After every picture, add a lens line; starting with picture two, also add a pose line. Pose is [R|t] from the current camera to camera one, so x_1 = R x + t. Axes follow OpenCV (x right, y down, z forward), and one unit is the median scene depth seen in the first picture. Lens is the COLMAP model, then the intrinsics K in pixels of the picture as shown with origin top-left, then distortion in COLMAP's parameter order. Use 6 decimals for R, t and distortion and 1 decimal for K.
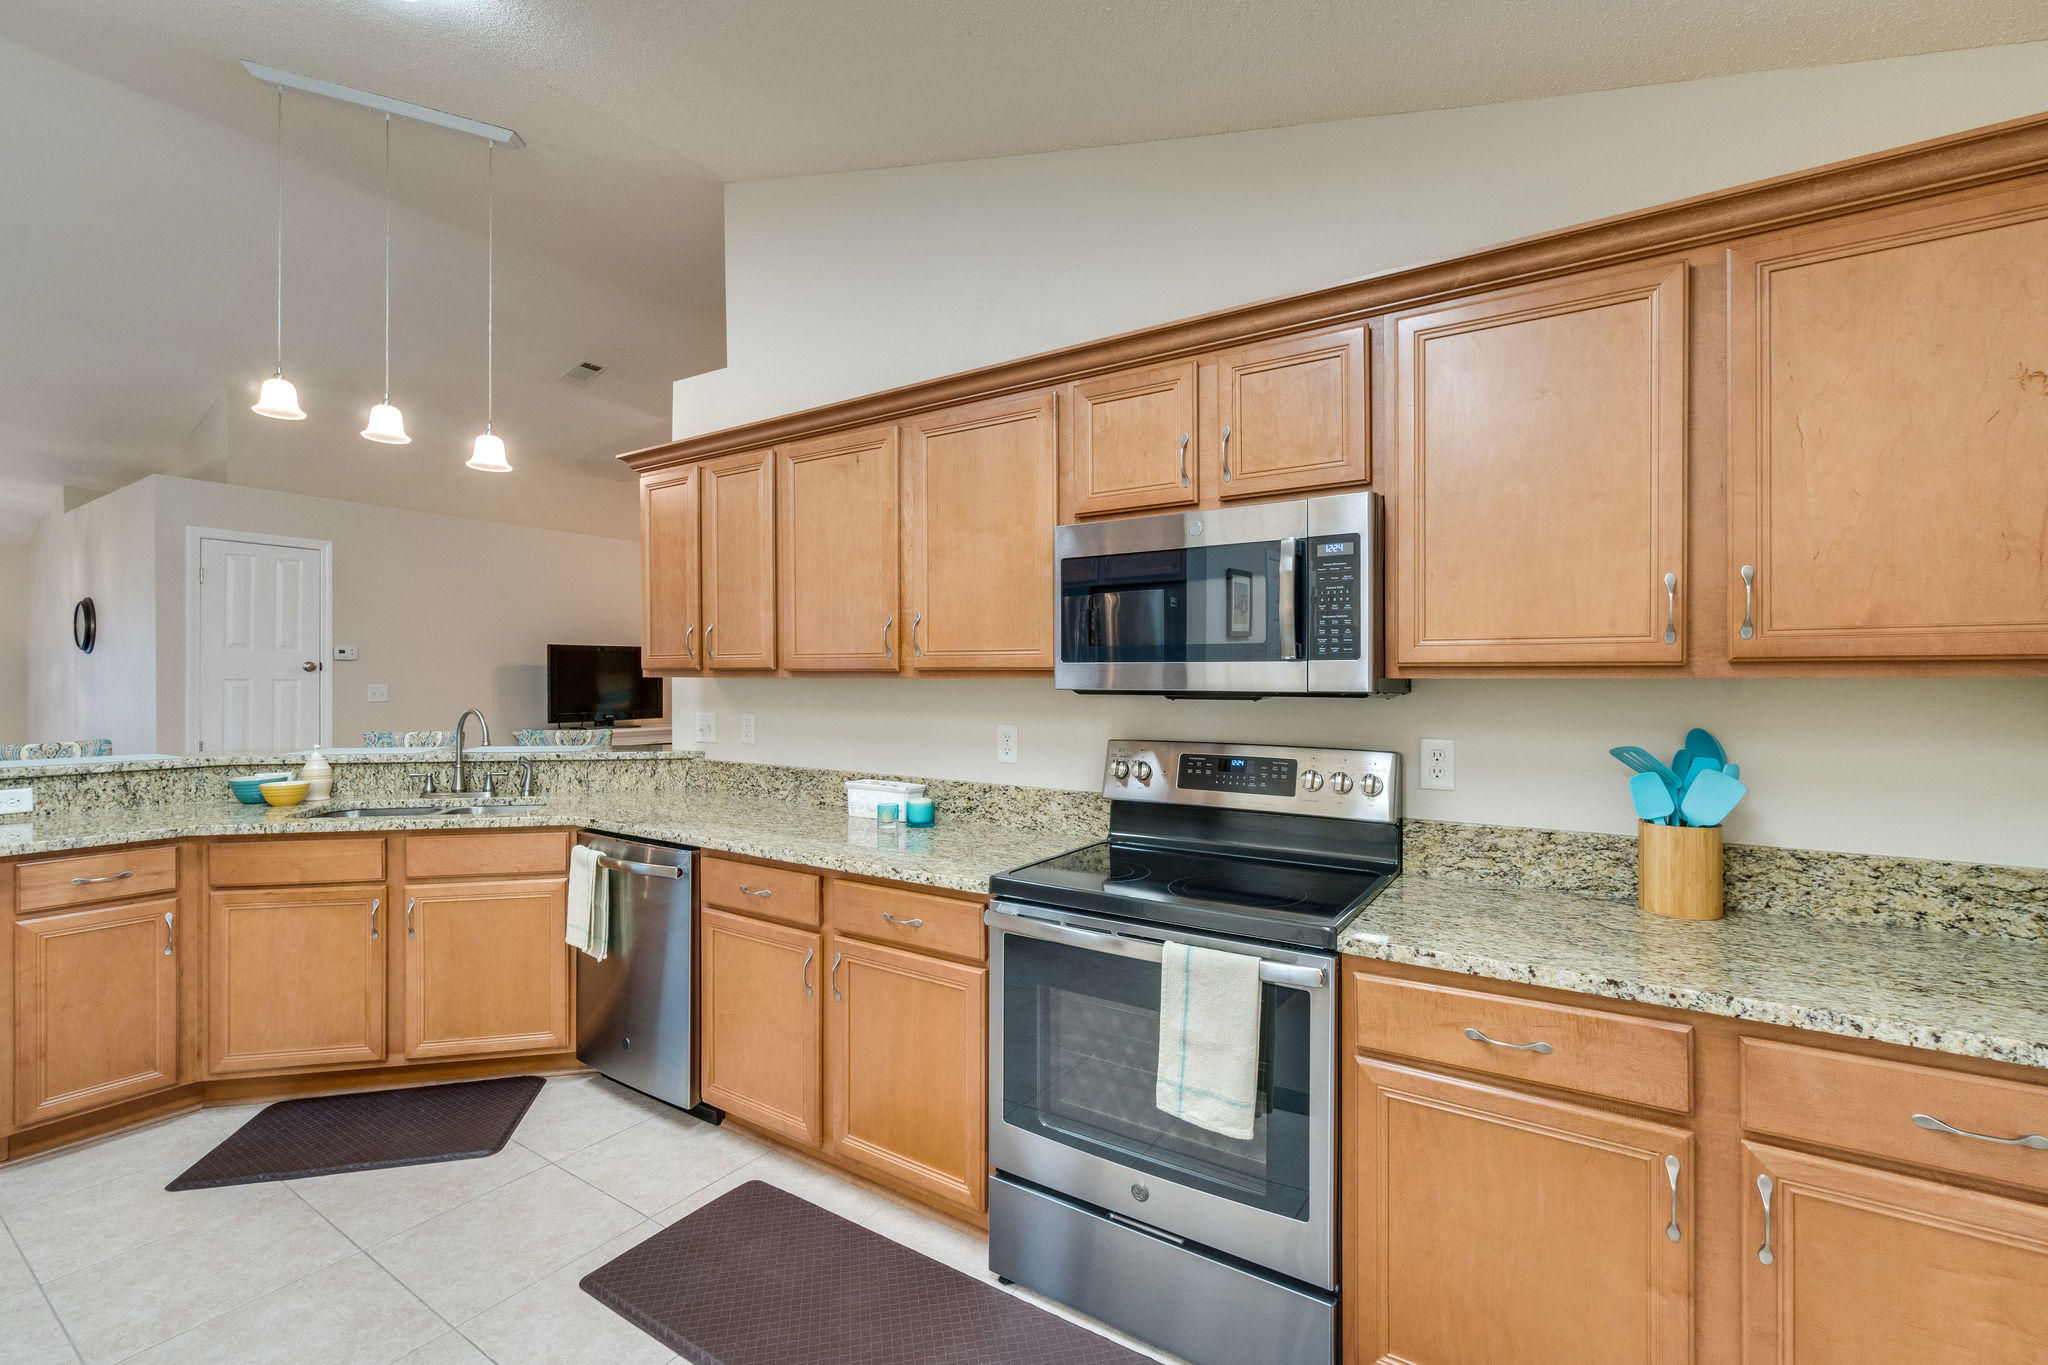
lens RADIAL K [[906.7, 0, 1015.8], [0, 906.7, 673.4], [0, 0, 1]] dist [0.001447, 0.001306]
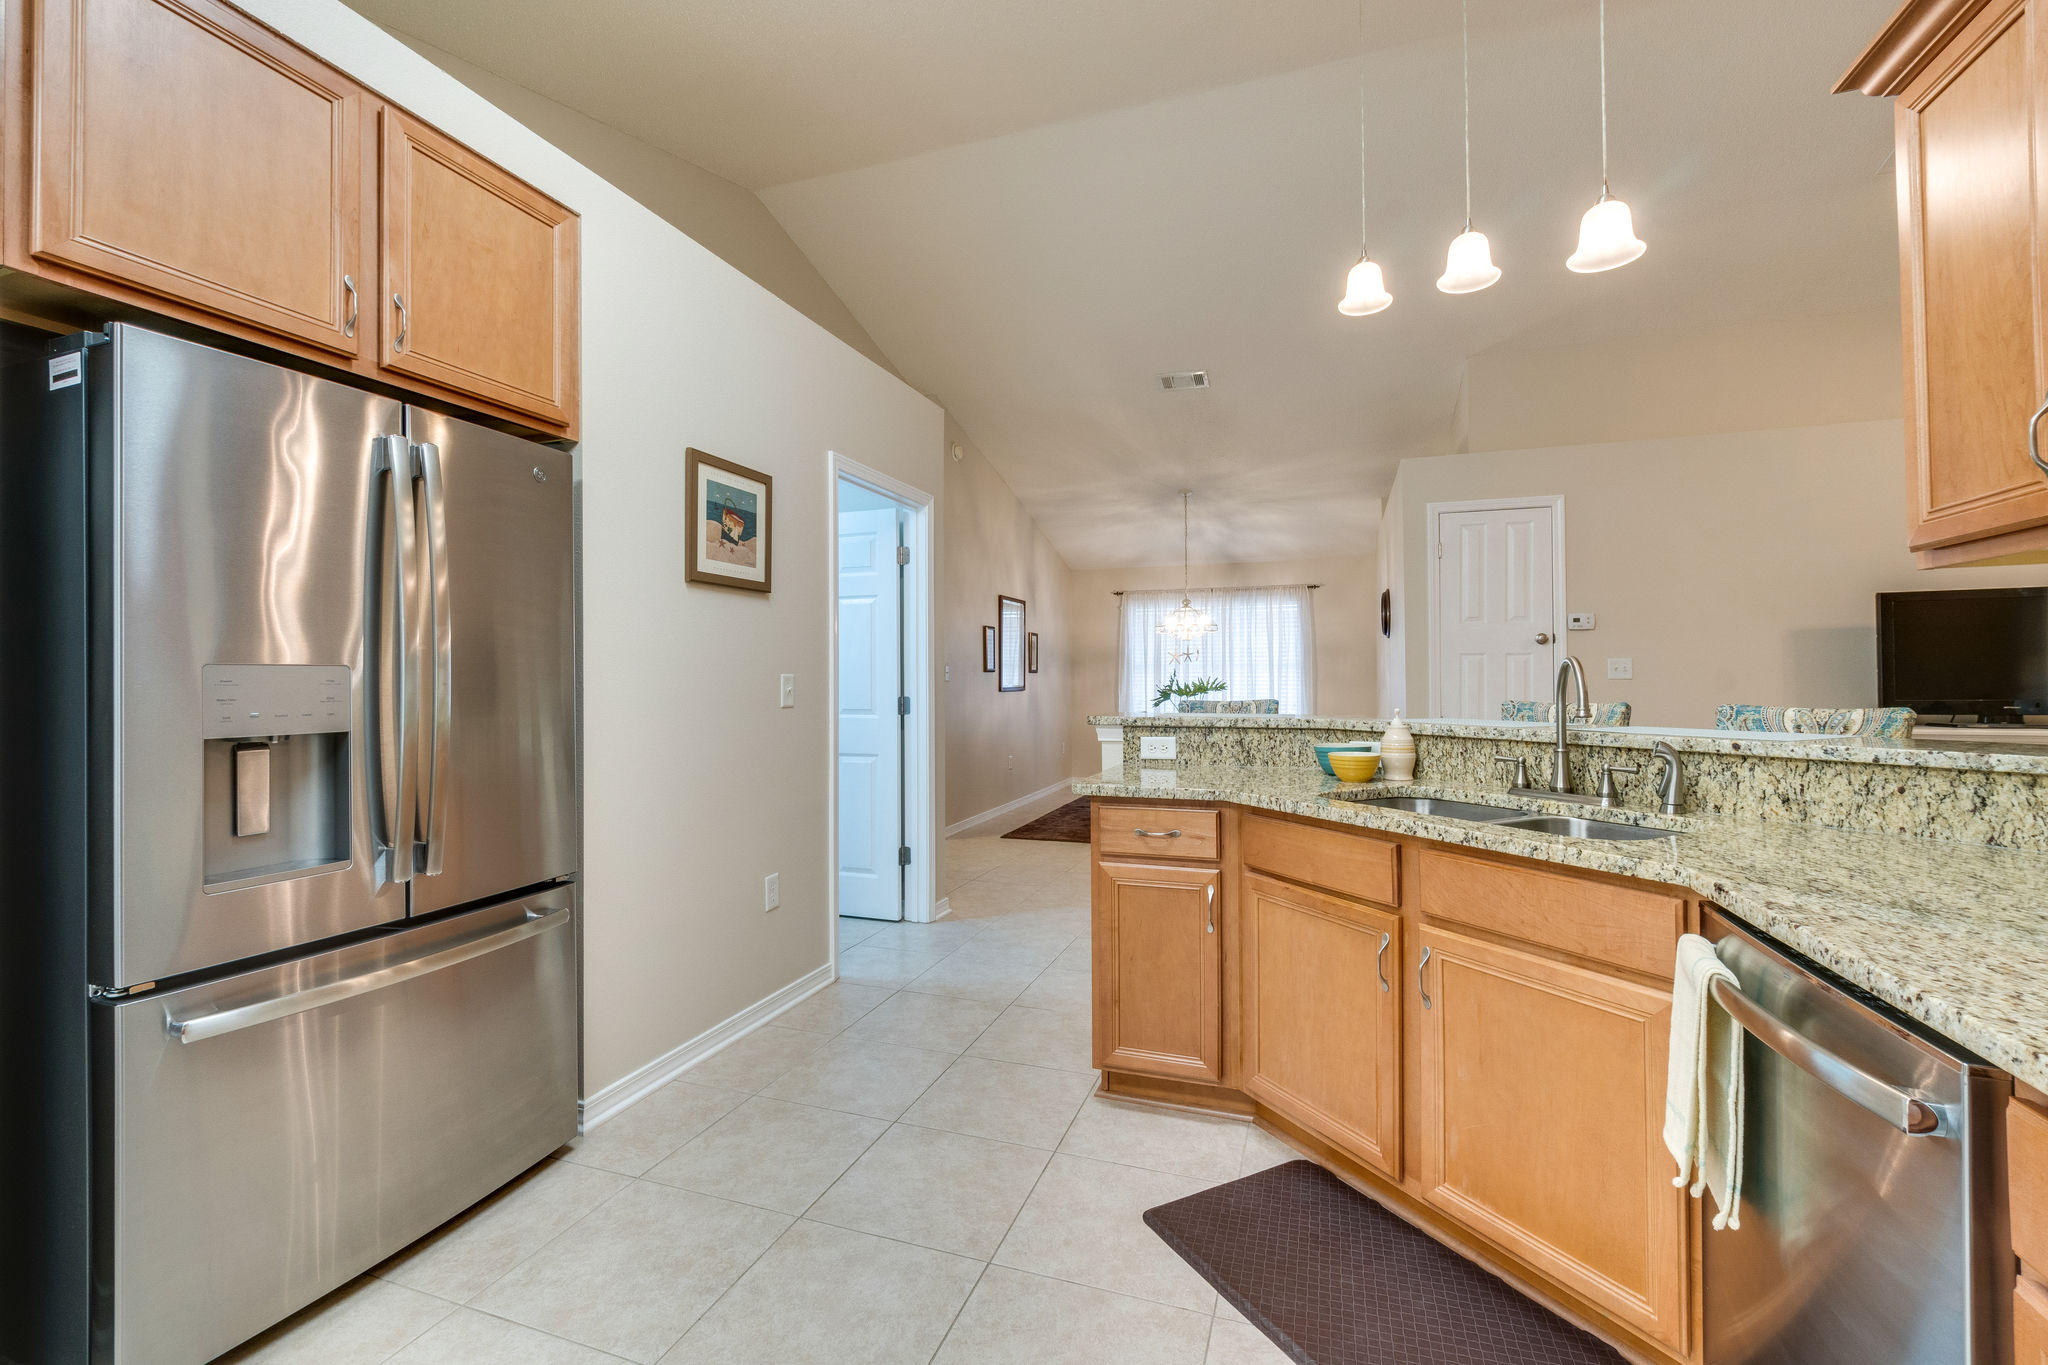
lens RADIAL K [[875.6, 0, 1022.9], [0, 875.6, 672.4], [0, 0, 1]] dist [0.000630, 0.000683]
pose [[0.249062, -0.012961, -0.968401, -0.125153], [0.008709, 0.999900, -0.011143, 0.053924], [0.968448, -0.005658, 0.249150, 0.510231]]
